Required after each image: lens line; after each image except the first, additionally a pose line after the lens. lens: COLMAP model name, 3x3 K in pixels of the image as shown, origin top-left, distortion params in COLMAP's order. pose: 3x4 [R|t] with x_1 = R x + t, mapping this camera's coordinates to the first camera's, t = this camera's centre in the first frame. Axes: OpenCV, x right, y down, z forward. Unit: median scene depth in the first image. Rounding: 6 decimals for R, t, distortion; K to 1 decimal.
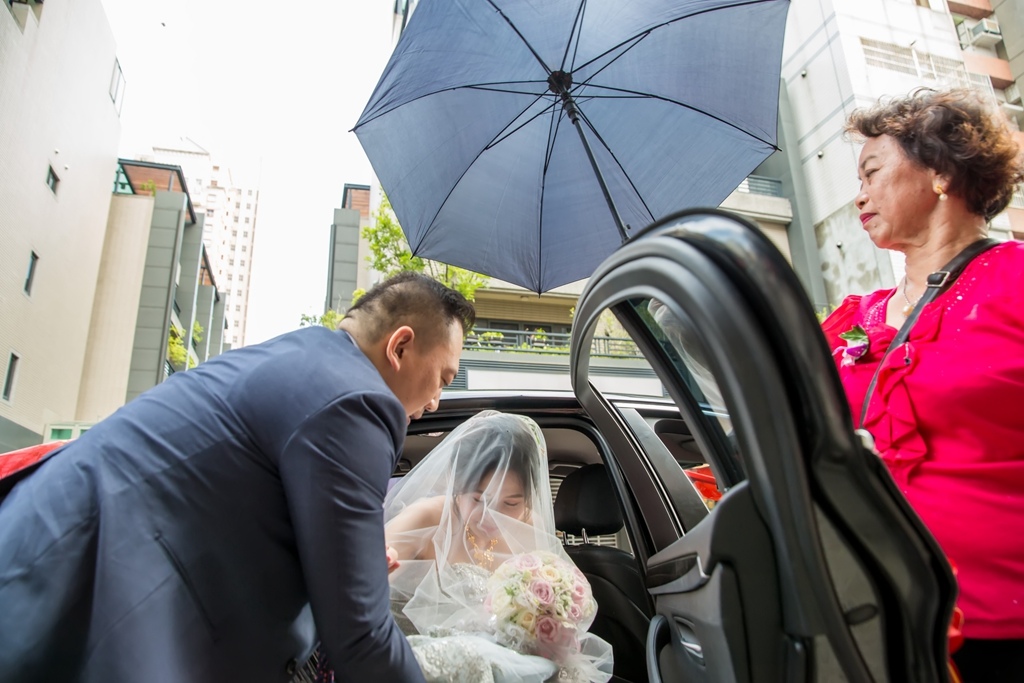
lens RADIAL K [[699.4, 0, 512.0], [0, 699.4, 341.5], [0, 0, 1]] dist [-0.105110, 0.082815]
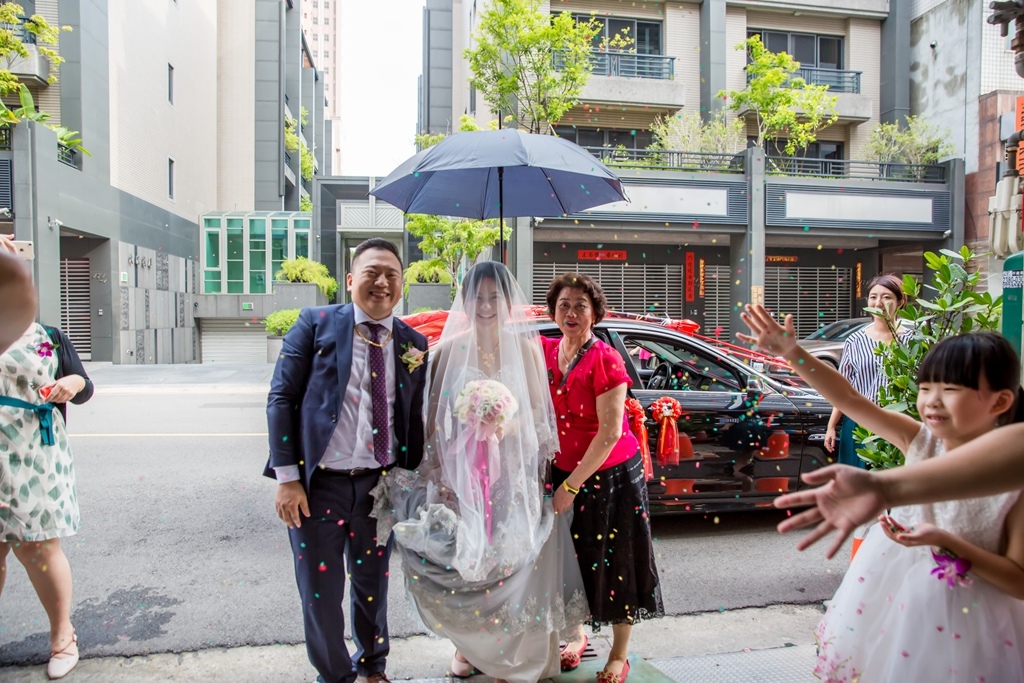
lens RADIAL K [[699.4, 0, 512.0], [0, 699.4, 341.5], [0, 0, 1]] dist [-0.105110, 0.082815]
pose [[0.991642, 0.033705, -0.124538, 0.011038], [0.009554, 0.943440, 0.331406, -0.064430], [0.128664, -0.329826, 0.935233, -0.128626]]
